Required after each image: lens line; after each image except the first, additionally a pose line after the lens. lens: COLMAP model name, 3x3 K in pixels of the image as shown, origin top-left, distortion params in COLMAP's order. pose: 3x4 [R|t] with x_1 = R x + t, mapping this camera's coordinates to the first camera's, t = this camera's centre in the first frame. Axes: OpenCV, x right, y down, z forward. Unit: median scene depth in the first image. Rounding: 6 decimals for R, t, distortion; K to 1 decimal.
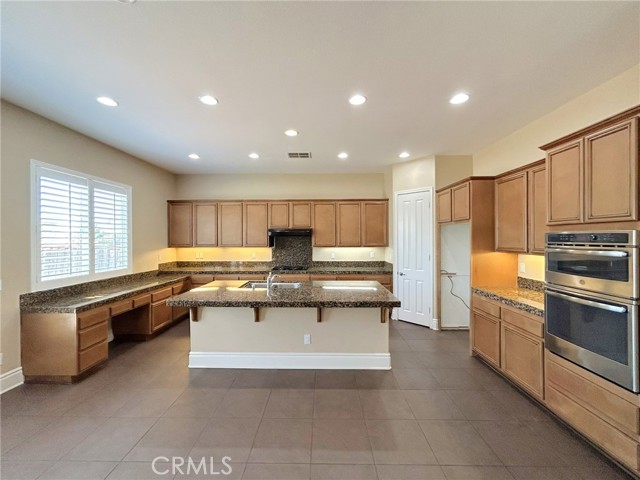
lens RADIAL K [[258.2, 0, 318.7], [0, 258.2, 238.3], [0, 0, 1]] dist [0.001569, 0.000242]
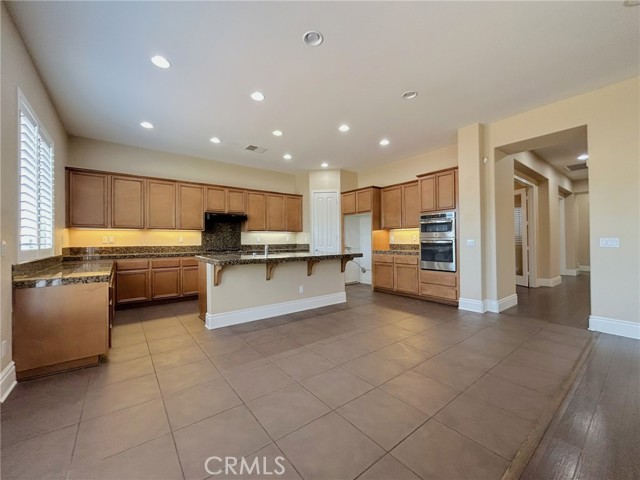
lens RADIAL K [[258.2, 0, 318.7], [0, 258.2, 238.3], [0, 0, 1]] dist [0.001569, 0.000242]
pose [[0.781305, 0.001774, 0.624147, -0.600929], [0.006553, 0.999918, -0.011045, 0.100707], [-0.624116, 0.012719, 0.781229, -0.088382]]
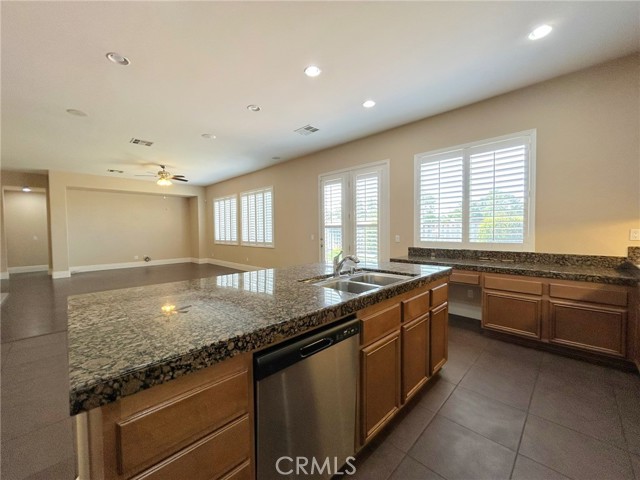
lens RADIAL K [[258.2, 0, 318.7], [0, 258.2, 238.3], [0, 0, 1]] dist [0.001569, 0.000242]
pose [[-0.698121, 0.035987, -0.715075, 0.205791], [0.013389, 0.999218, 0.037214, 0.064983], [0.715855, 0.016406, -0.698056, 1.084176]]
